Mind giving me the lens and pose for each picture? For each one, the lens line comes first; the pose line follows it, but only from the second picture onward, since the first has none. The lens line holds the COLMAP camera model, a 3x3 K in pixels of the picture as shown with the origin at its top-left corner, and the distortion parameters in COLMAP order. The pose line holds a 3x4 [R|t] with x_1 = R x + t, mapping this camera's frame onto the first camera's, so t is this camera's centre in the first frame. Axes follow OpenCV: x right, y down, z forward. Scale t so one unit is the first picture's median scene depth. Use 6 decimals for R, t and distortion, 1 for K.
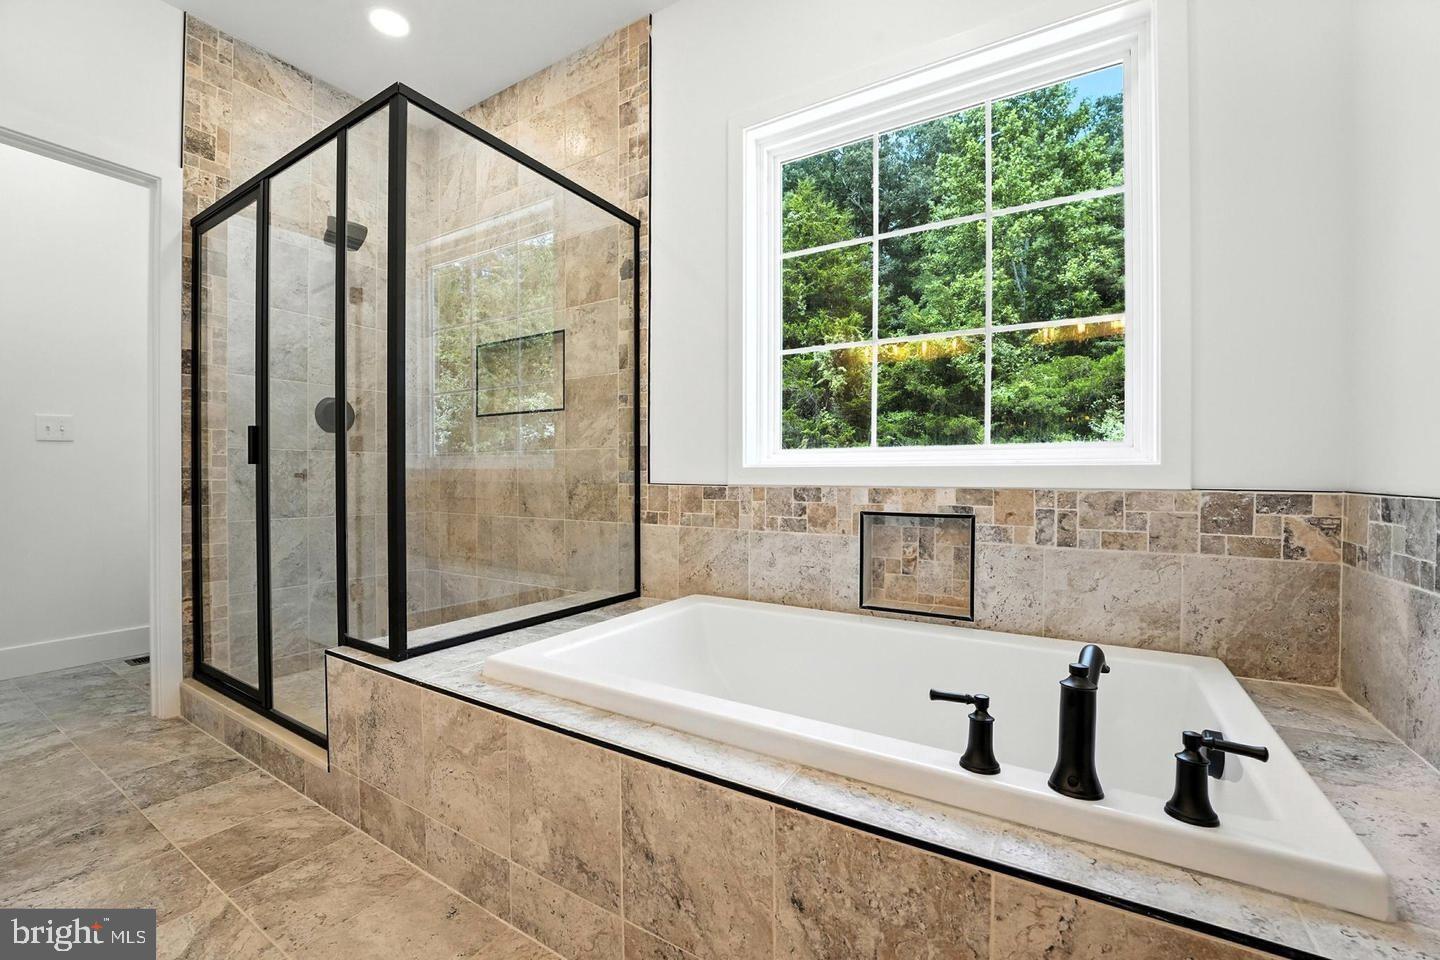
lens RADIAL K [[587.0, 0, 720.0], [0, 587.0, 480.0], [0, 0, 1]] dist [-0.021469, 0.001085]
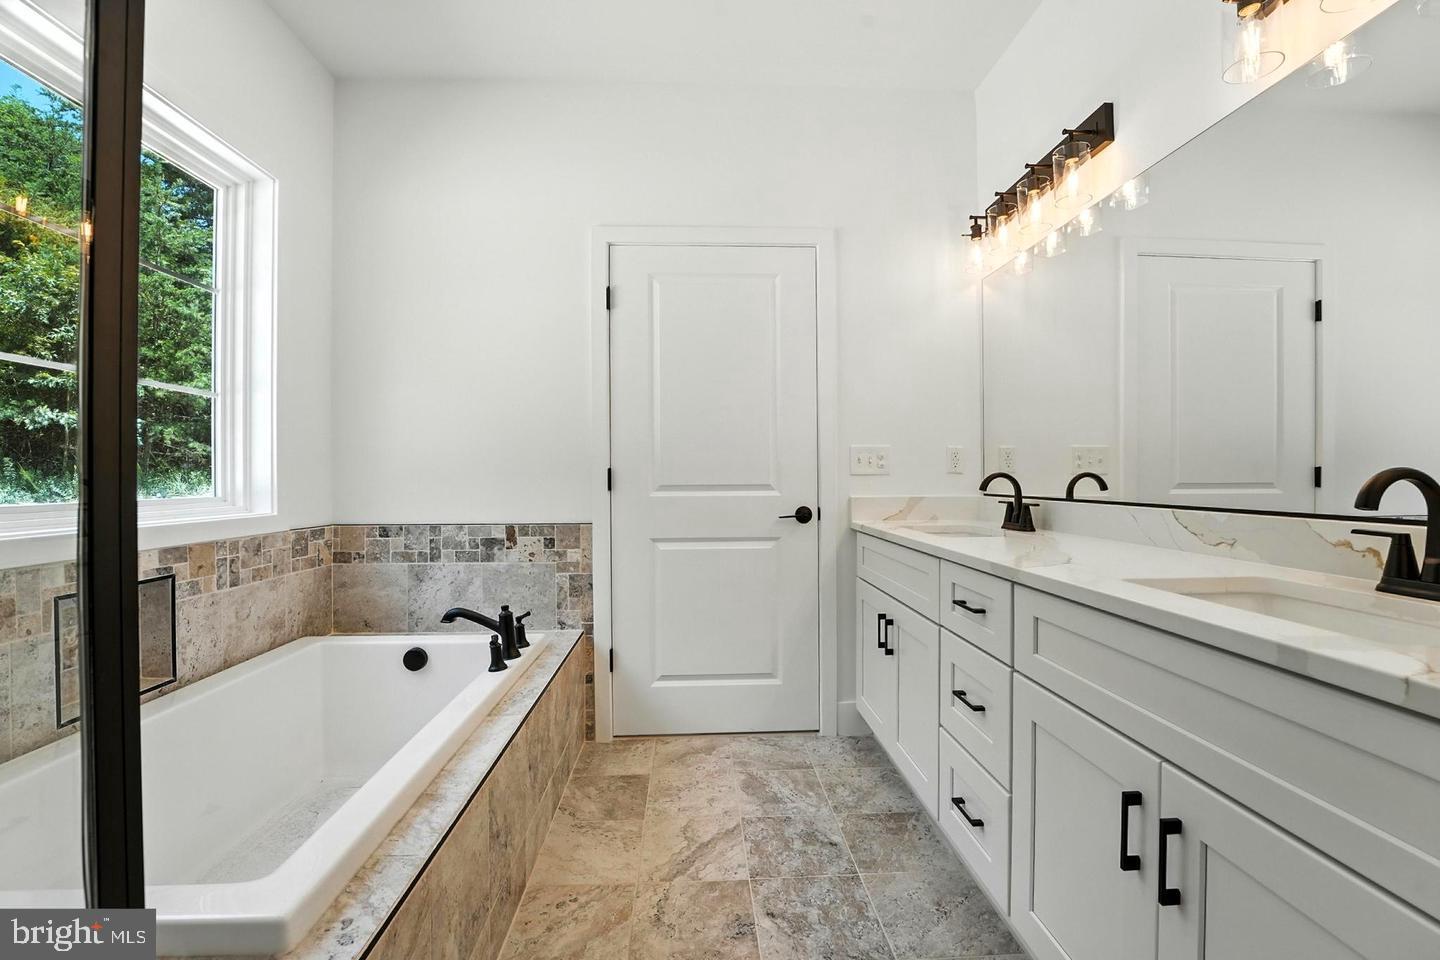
lens RADIAL K [[587.0, 0, 720.0], [0, 587.0, 480.0], [0, 0, 1]] dist [-0.021469, 0.001085]
pose [[-0.558488, 0.000096, 0.829512, -0.914644], [0.013446, 0.999870, 0.008937, -0.098026], [-0.829403, 0.016145, -0.558417, 0.800337]]
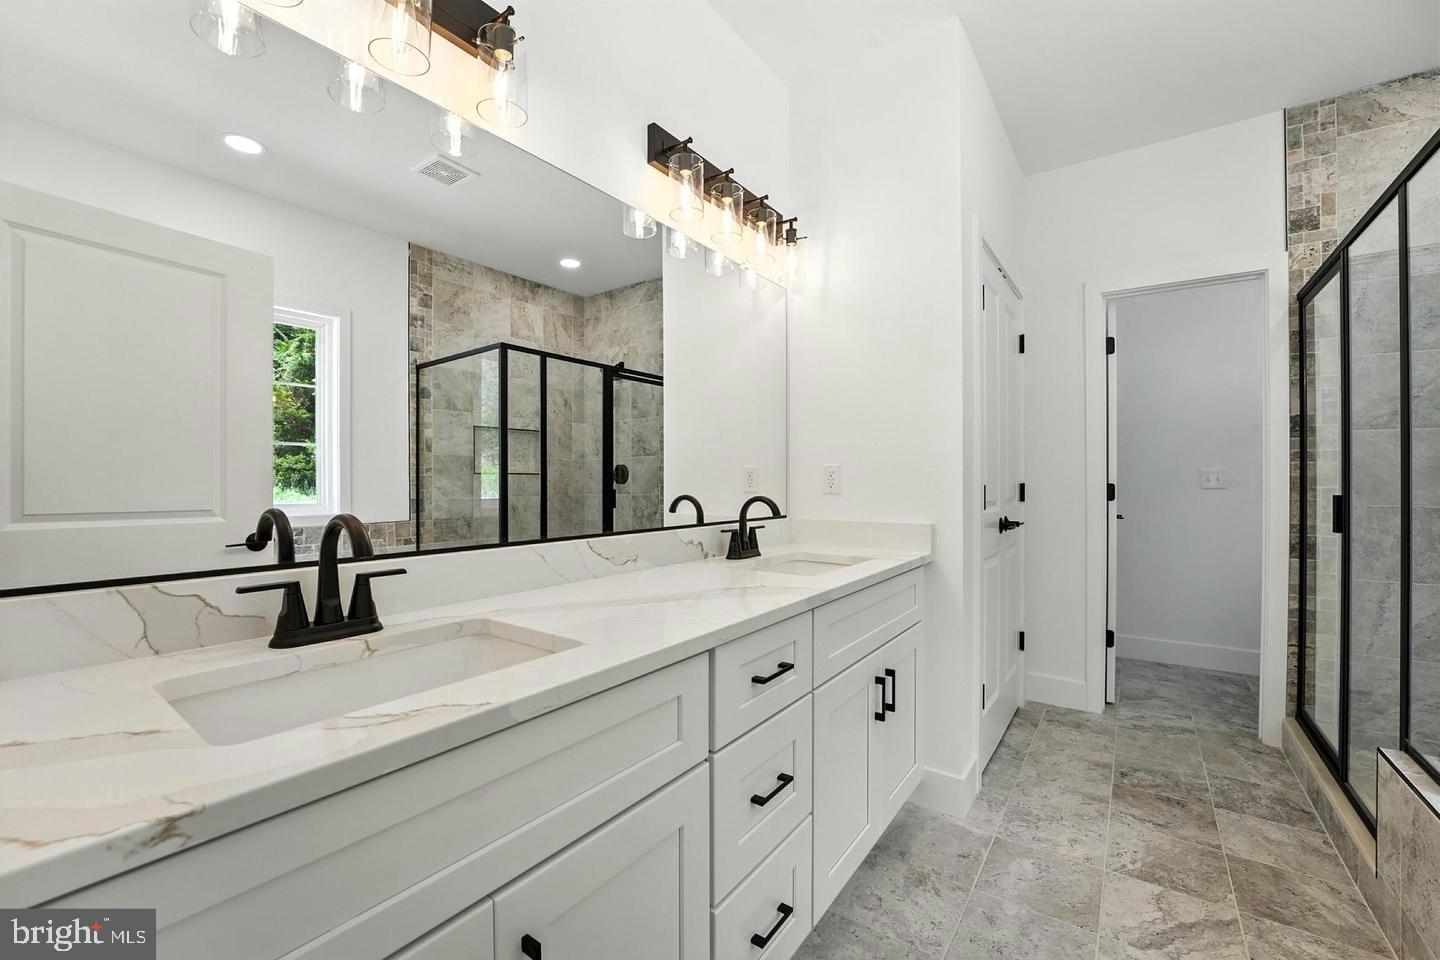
lens RADIAL K [[587.0, 0, 720.0], [0, 587.0, 480.0], [0, 0, 1]] dist [-0.021469, 0.001085]
pose [[-0.066515, 0.002273, -0.997783, 0.263754], [-0.009359, 0.999952, 0.002902, -0.113185], [0.997742, 0.009531, -0.066491, -0.007876]]
